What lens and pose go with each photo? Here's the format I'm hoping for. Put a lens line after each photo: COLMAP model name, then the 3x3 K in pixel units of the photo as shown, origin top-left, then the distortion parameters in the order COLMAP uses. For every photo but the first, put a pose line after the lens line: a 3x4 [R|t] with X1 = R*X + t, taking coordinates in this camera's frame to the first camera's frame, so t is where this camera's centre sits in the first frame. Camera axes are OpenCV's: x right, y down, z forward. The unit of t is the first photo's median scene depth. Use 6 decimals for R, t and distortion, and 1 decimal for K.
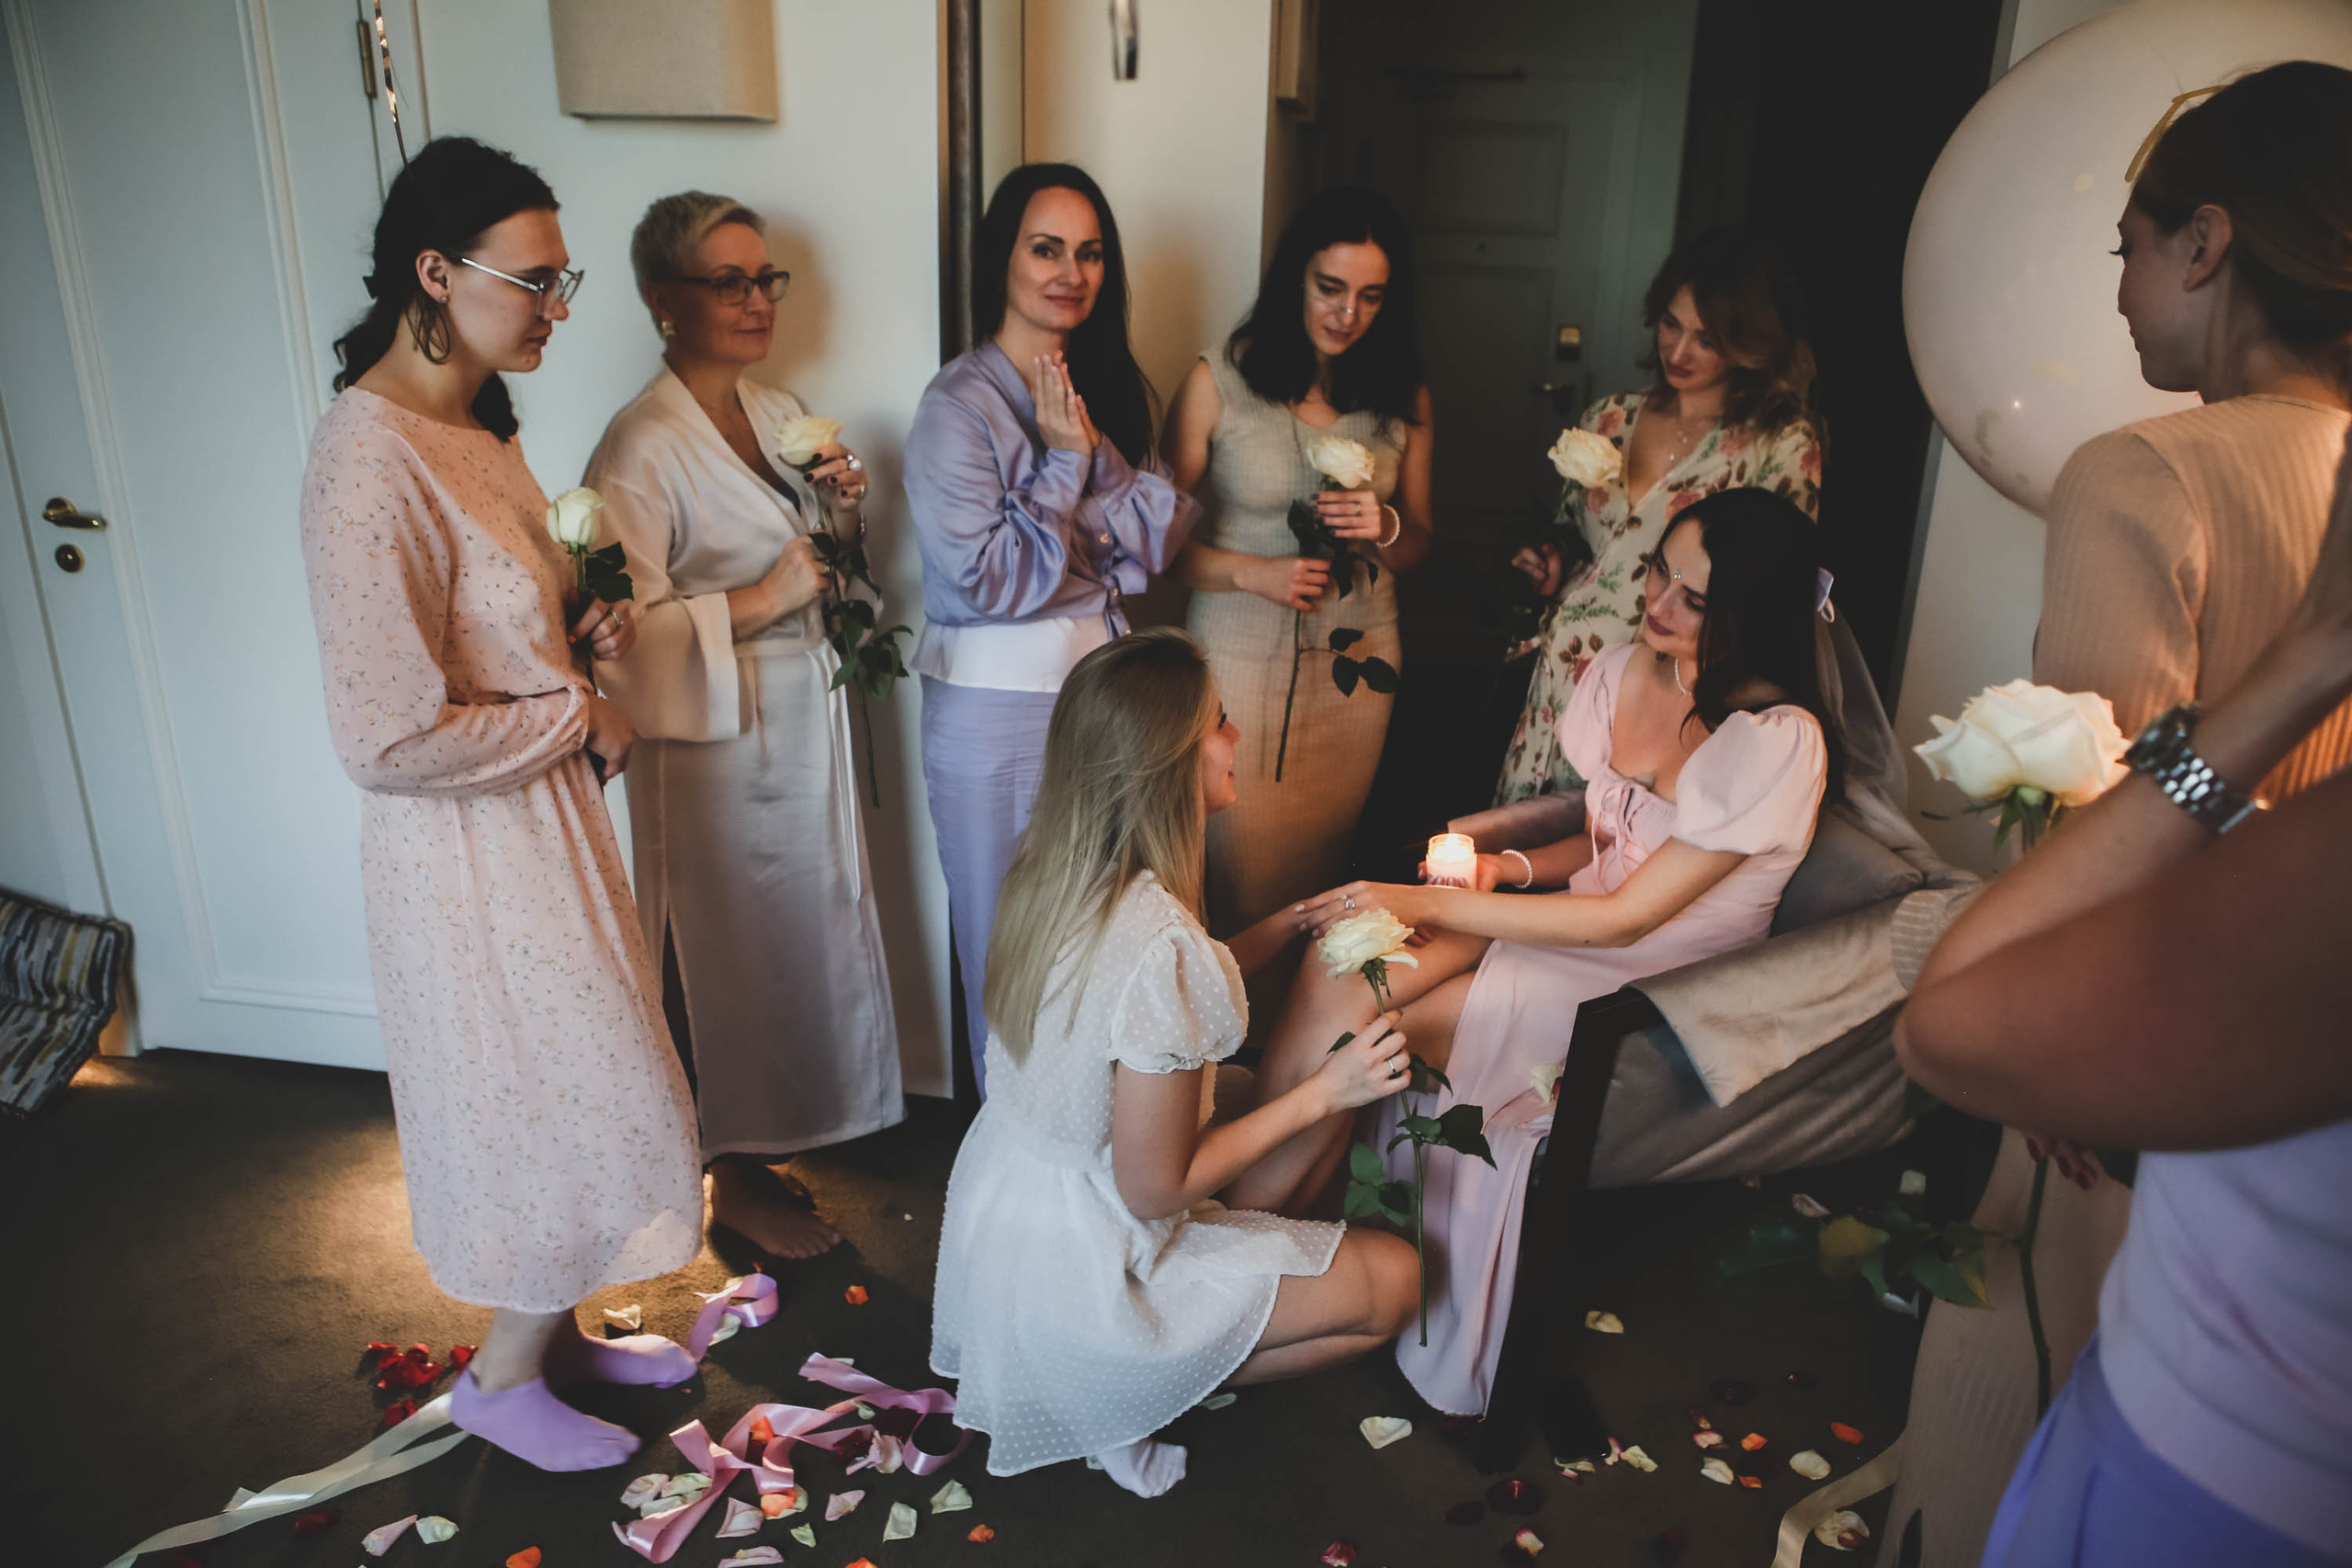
lens RADIAL K [[1750.1, 0, 1166.3], [0, 1750.1, 801.8], [0, 0, 1]] dist [0.005775, 0.022120]
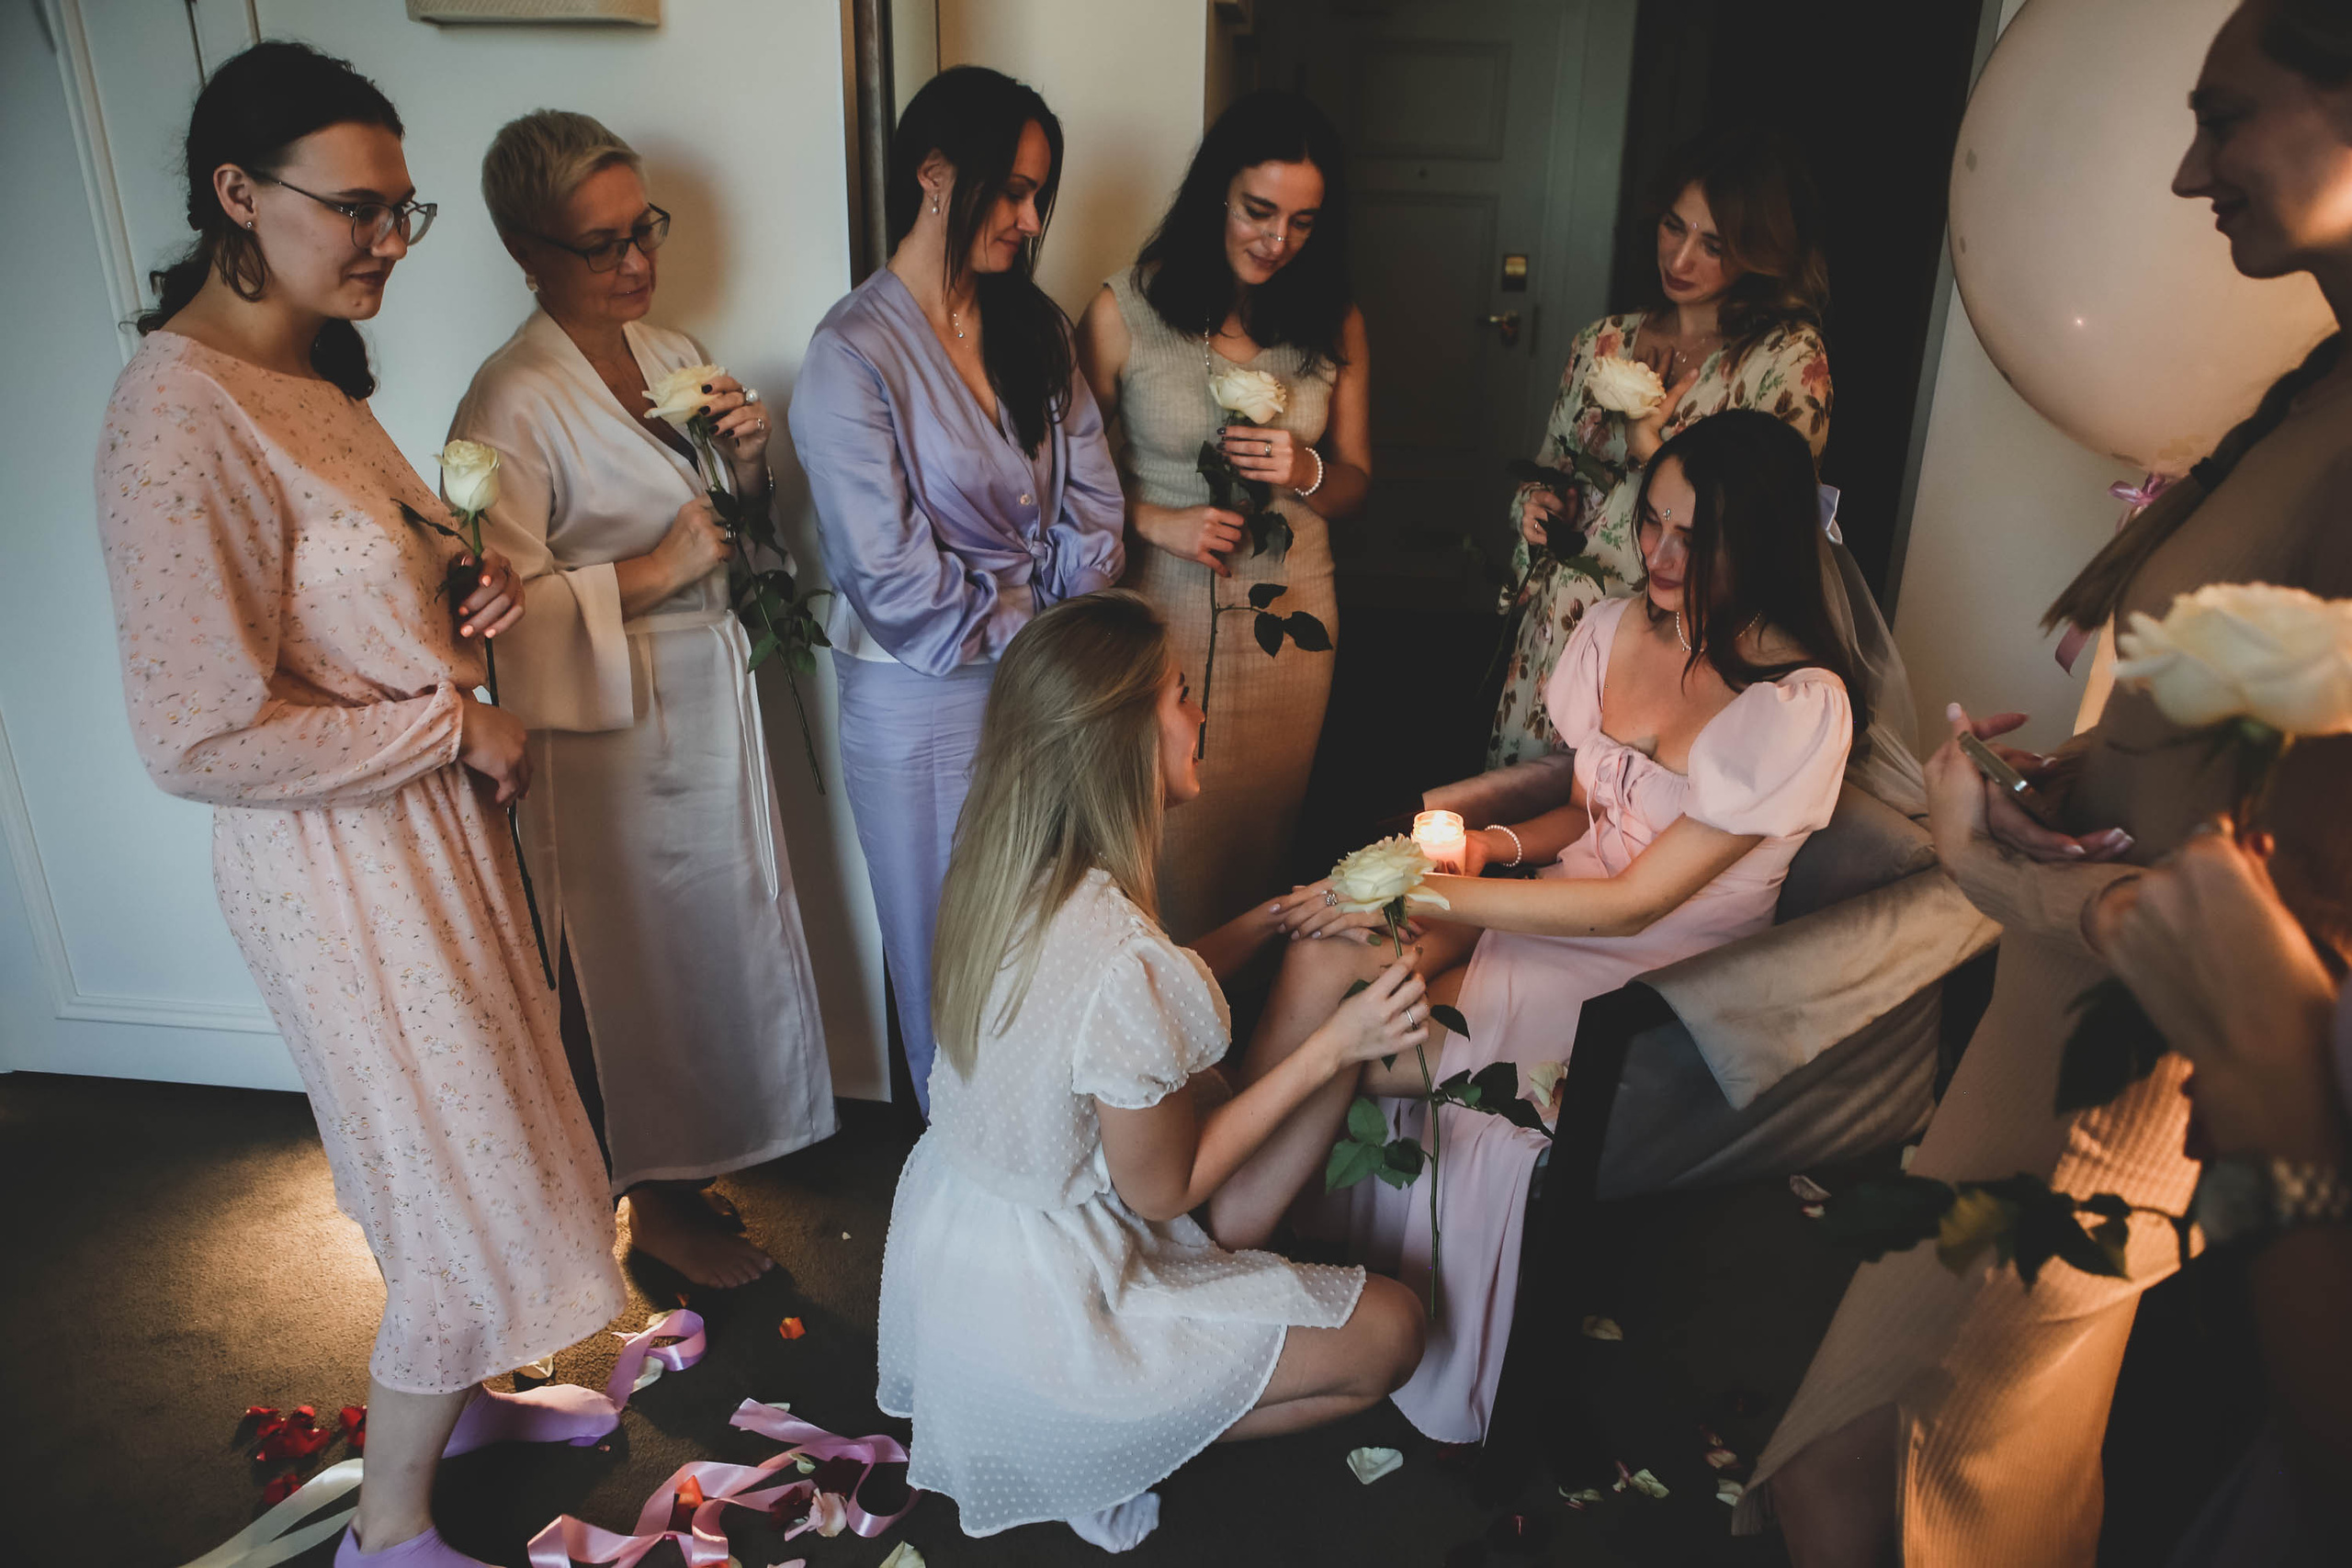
lens RADIAL K [[1750.1, 0, 1161.3], [0, 1750.1, 815.5], [0, 0, 1]] dist [0.005775, 0.022120]
pose [[0.999176, -0.026028, 0.031135, -0.006055], [0.024831, 0.998960, 0.038237, -0.017958], [-0.032098, -0.037432, 0.998784, 0.098314]]
